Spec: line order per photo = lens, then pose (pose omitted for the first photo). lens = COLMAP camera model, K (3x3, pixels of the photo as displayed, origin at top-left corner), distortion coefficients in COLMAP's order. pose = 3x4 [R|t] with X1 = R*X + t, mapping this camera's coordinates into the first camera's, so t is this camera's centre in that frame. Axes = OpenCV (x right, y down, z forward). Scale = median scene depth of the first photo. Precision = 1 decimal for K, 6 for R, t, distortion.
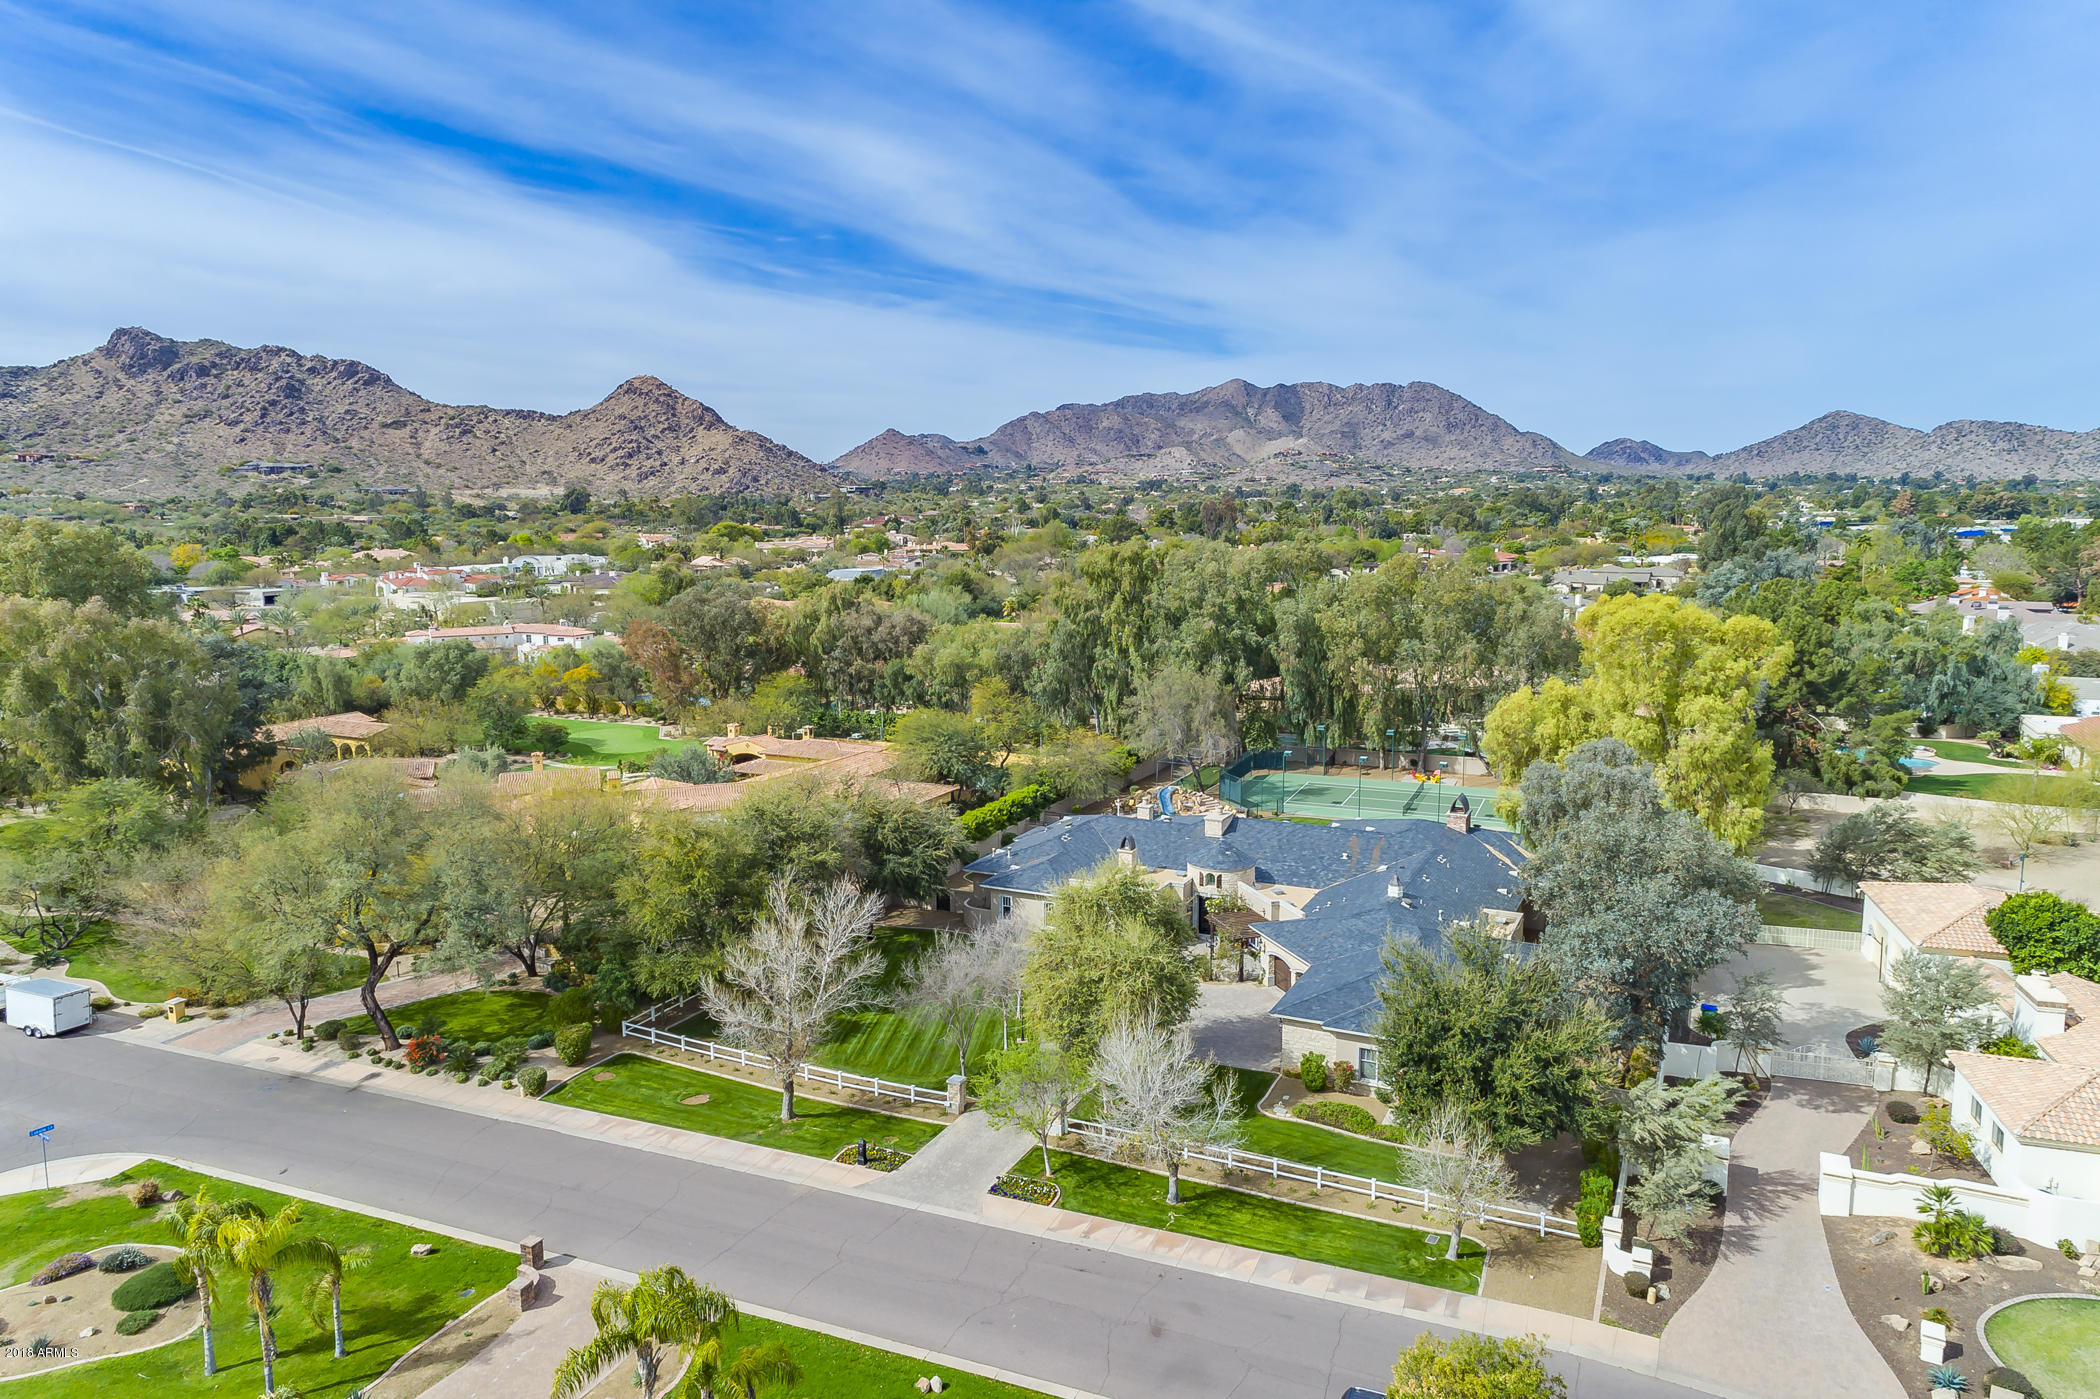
lens RADIAL K [[1403.3, 0, 1050.2], [0, 1403.3, 689.4], [0, 0, 1]] dist [0.025764, 0.010578]
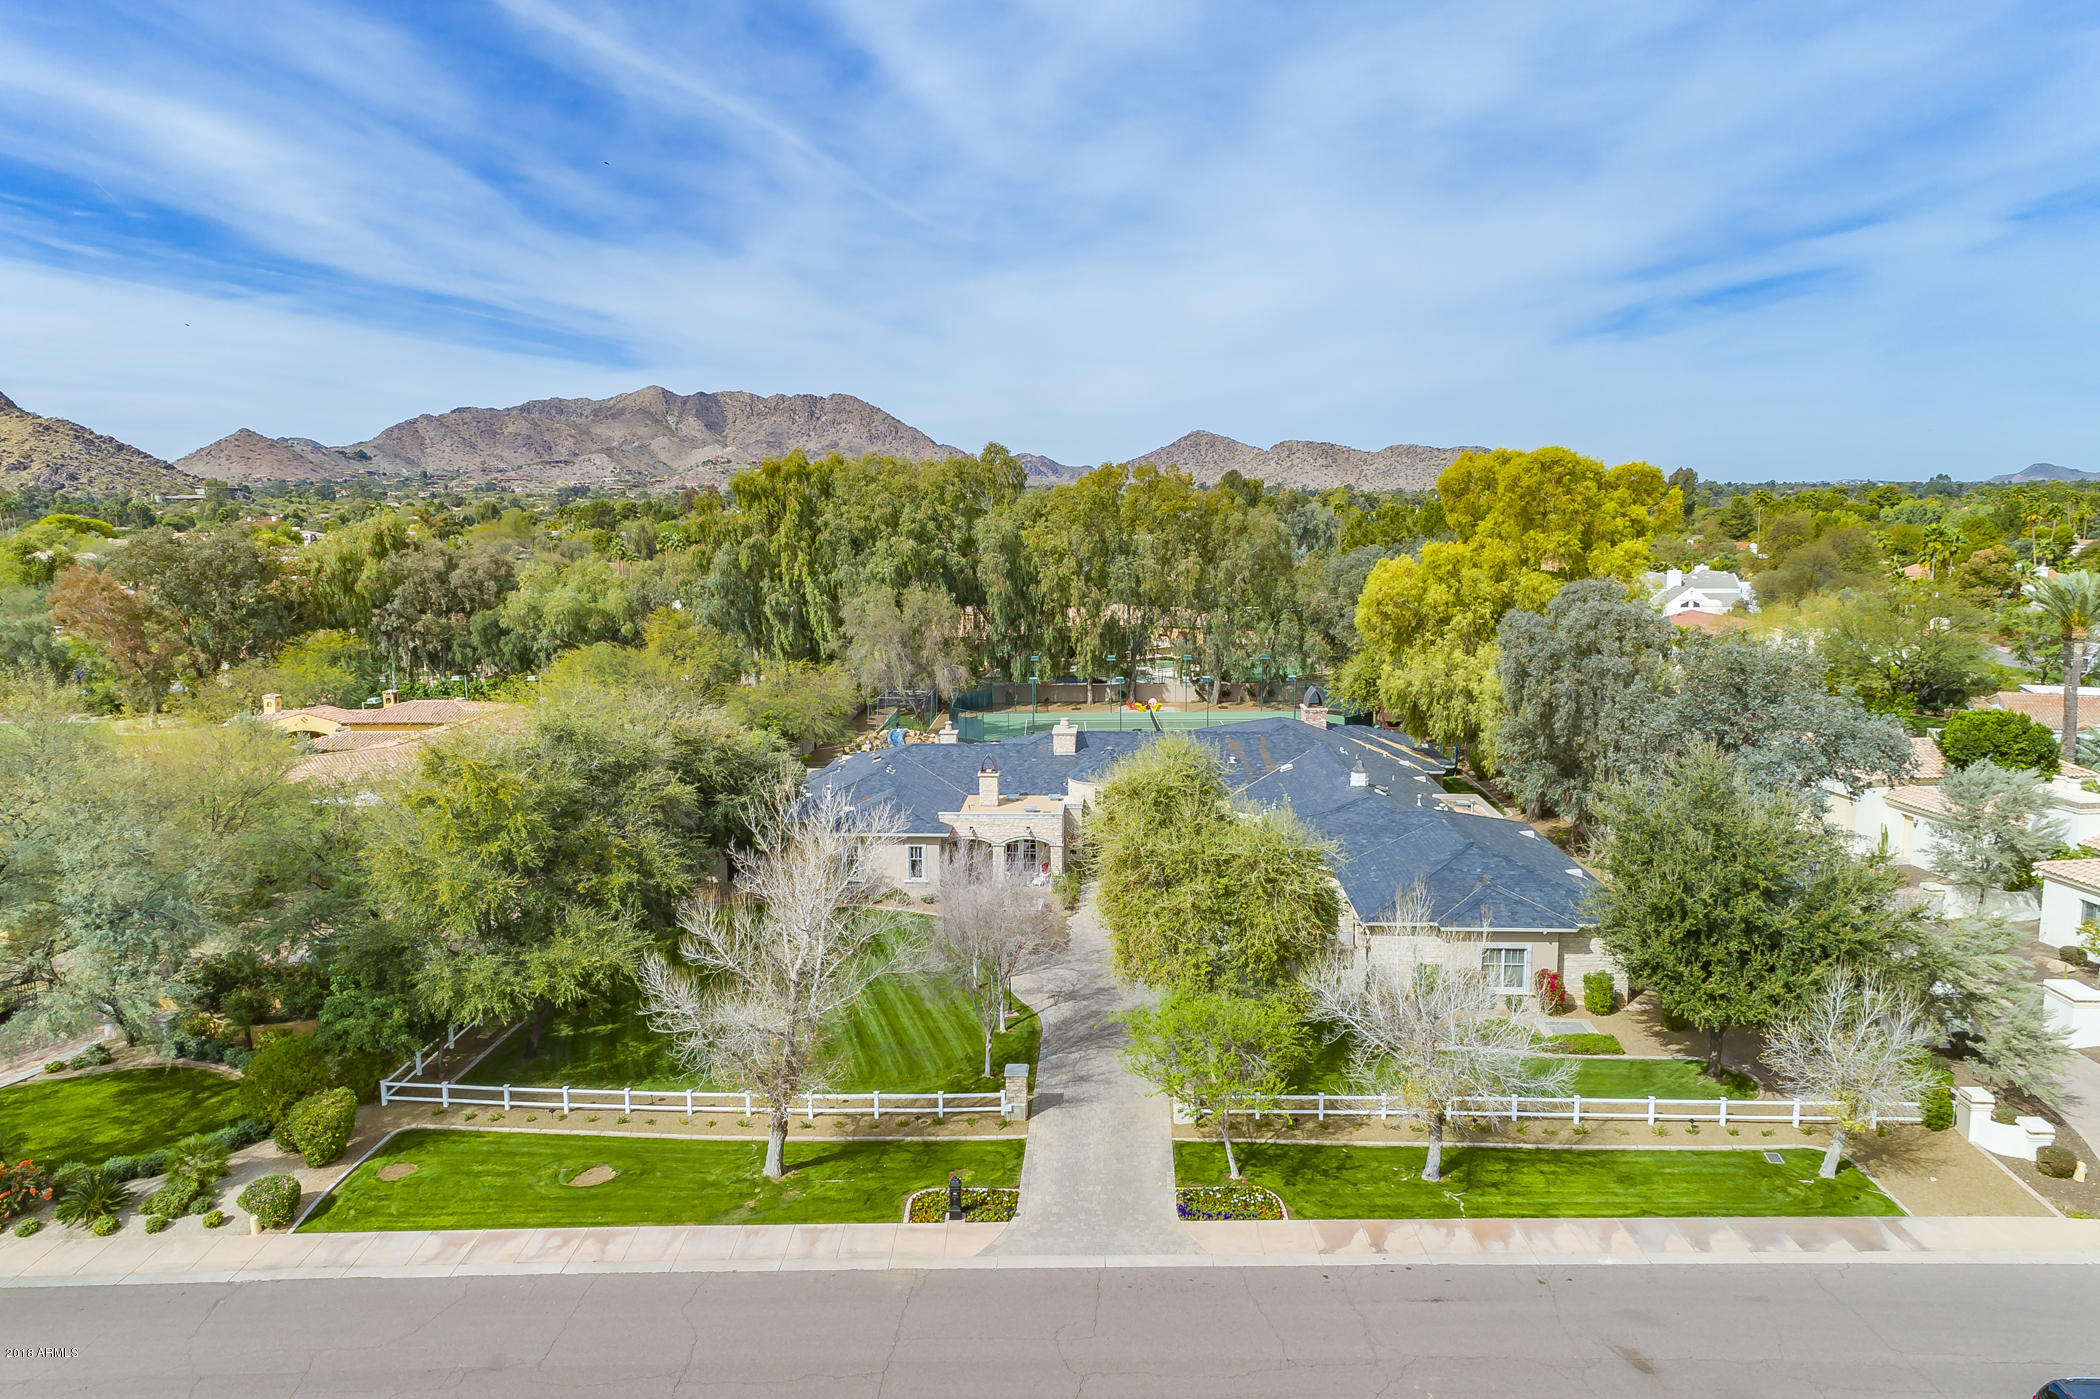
lens RADIAL K [[1403.3, 0, 1050.2], [0, 1403.3, 689.4], [0, 0, 1]] dist [0.025764, 0.010578]
pose [[0.919427, -0.055778, 0.389284, -0.115666], [0.059578, 0.998221, 0.002315, 0.036296], [-0.388720, 0.021065, 0.921115, 0.141268]]
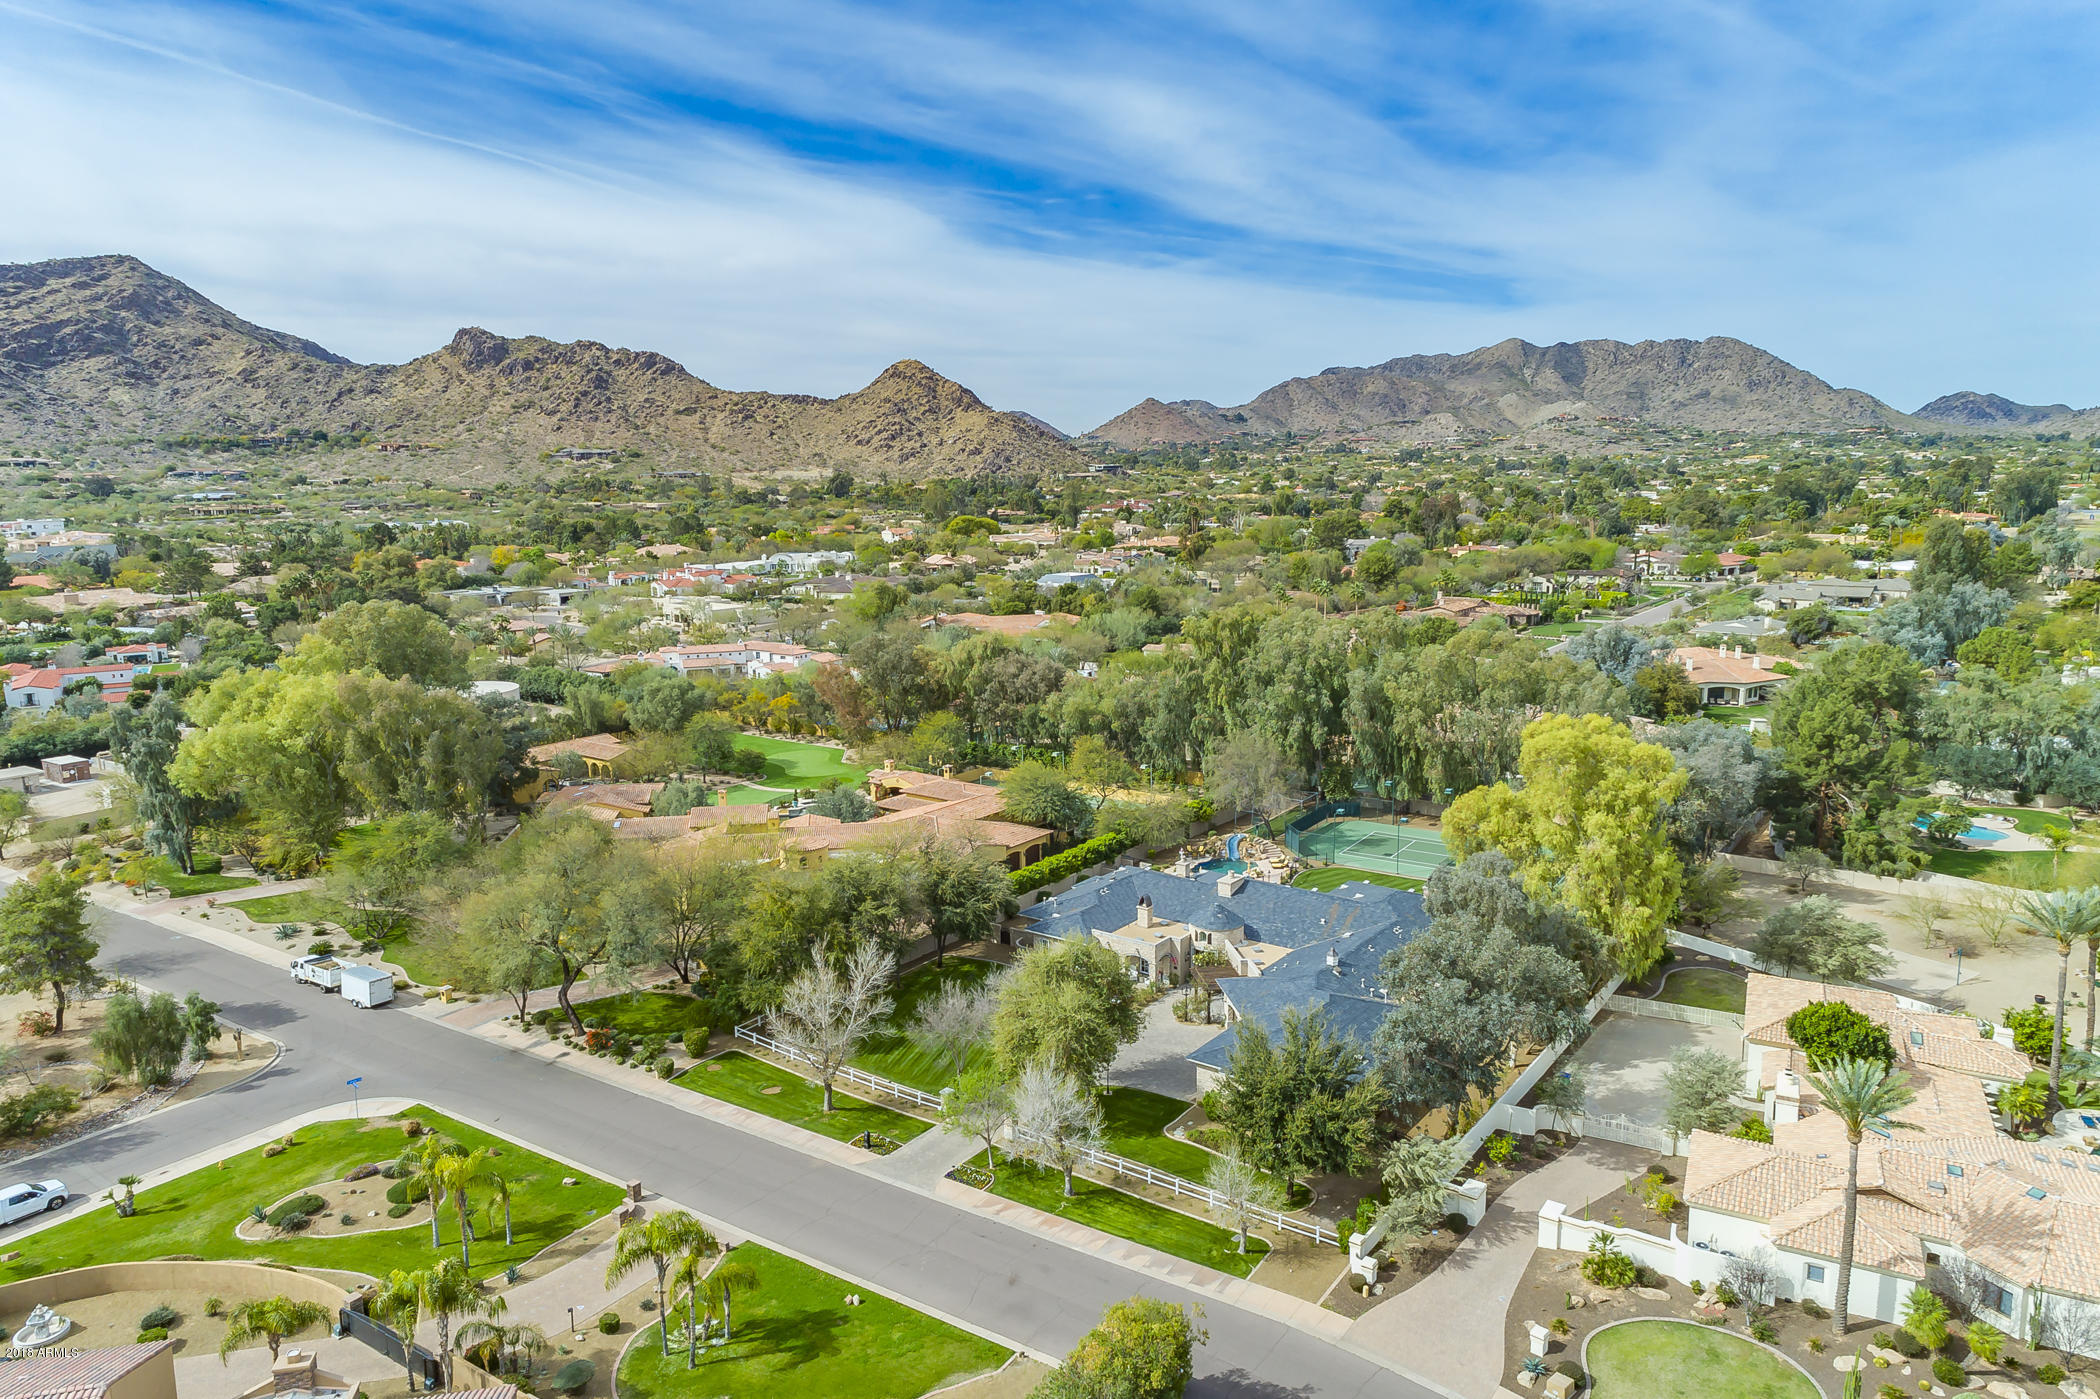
lens RADIAL K [[1403.3, 0, 1050.2], [0, 1403.3, 689.4], [0, 0, 1]] dist [0.025764, 0.010578]
pose [[0.982716, 0.023458, -0.183629, 0.104814], [-0.018731, 0.999448, 0.027432, -0.058635], [0.184171, -0.023519, 0.982613, -0.121946]]
